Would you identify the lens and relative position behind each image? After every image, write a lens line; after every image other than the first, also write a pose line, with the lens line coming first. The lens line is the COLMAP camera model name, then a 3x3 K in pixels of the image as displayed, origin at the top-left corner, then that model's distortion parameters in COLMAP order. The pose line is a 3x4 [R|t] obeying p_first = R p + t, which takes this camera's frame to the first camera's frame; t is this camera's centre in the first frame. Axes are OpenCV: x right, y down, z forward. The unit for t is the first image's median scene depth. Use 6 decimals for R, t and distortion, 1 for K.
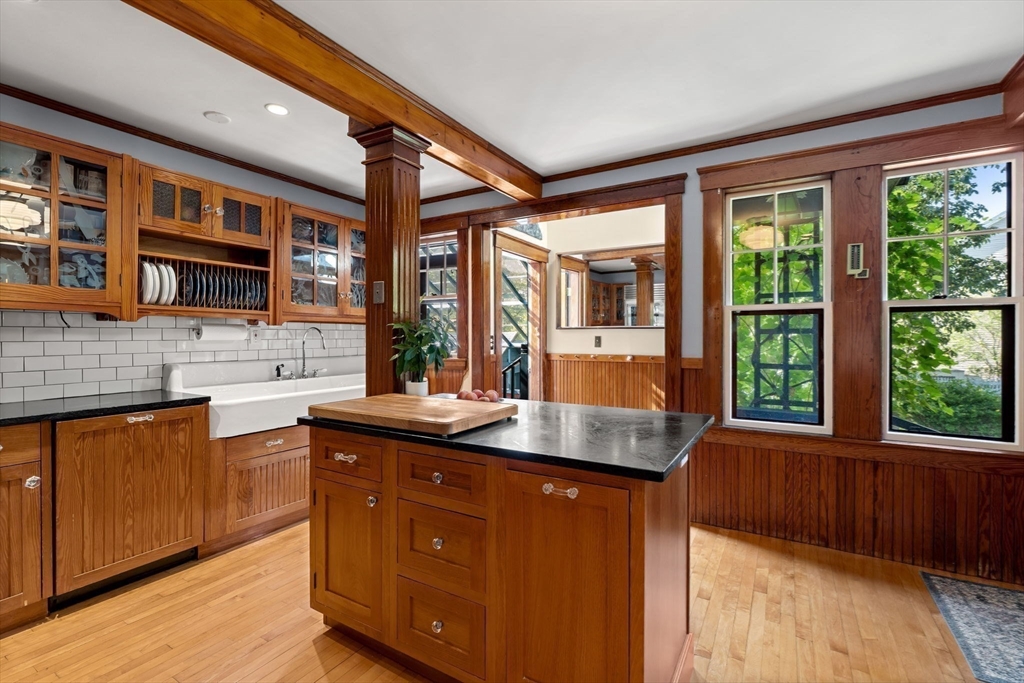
lens RADIAL K [[463.5, 0, 513.2], [0, 463.5, 337.8], [0, 0, 1]] dist [-0.004789, 0.000815]
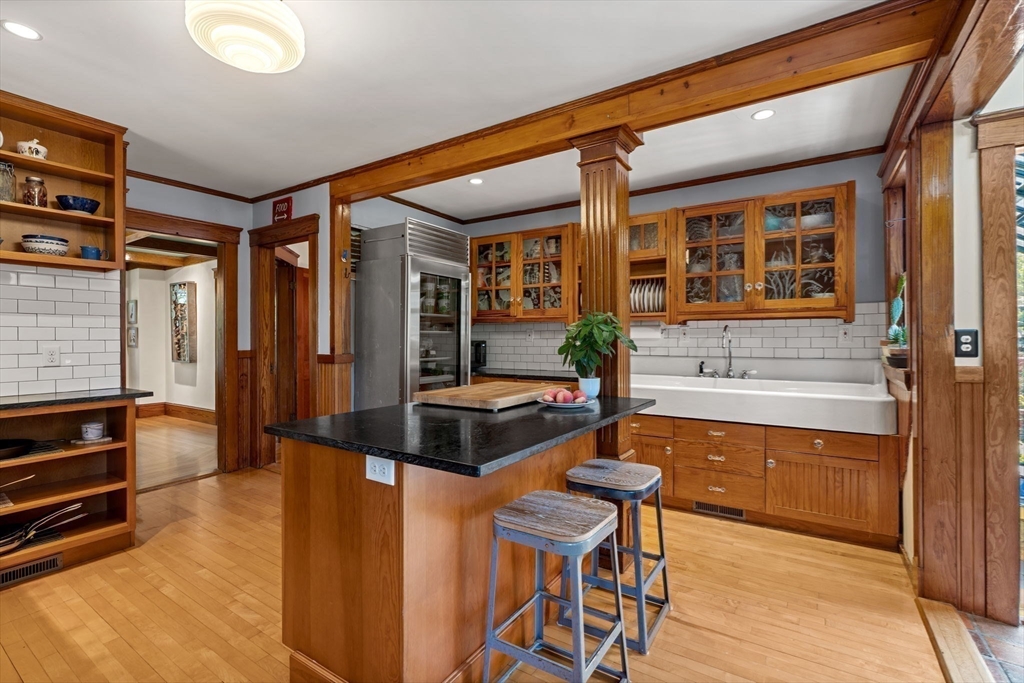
lens RADIAL K [[463.5, 0, 512.8], [0, 463.5, 341.1], [0, 0, 1]] dist [-0.004789, 0.000815]
pose [[-0.039130, -0.002943, -0.999230, 0.615334], [-0.004715, 0.999985, -0.002761, 0.017668], [0.999223, 0.004603, -0.039144, 0.677893]]
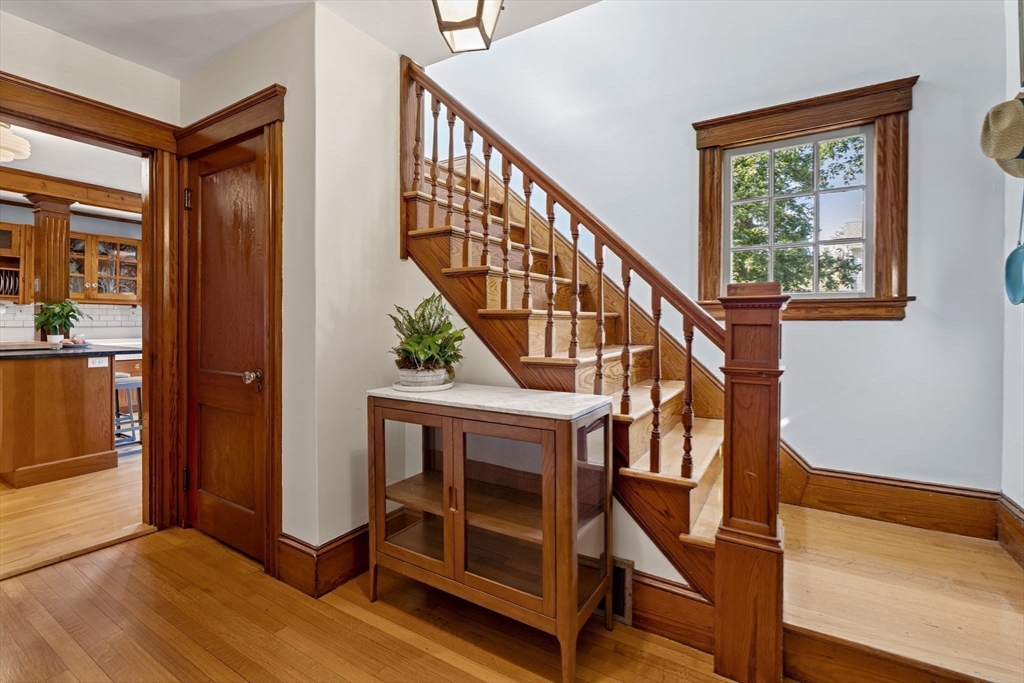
lens RADIAL K [[463.5, 0, 505.2], [0, 463.5, 320.9], [0, 0, 1]] dist [-0.004789, 0.000815]
pose [[0.999780, -0.001819, -0.020917, 1.195638], [0.001598, 0.999943, -0.010574, 0.050163], [0.020935, 0.010538, 0.999725, -0.564031]]
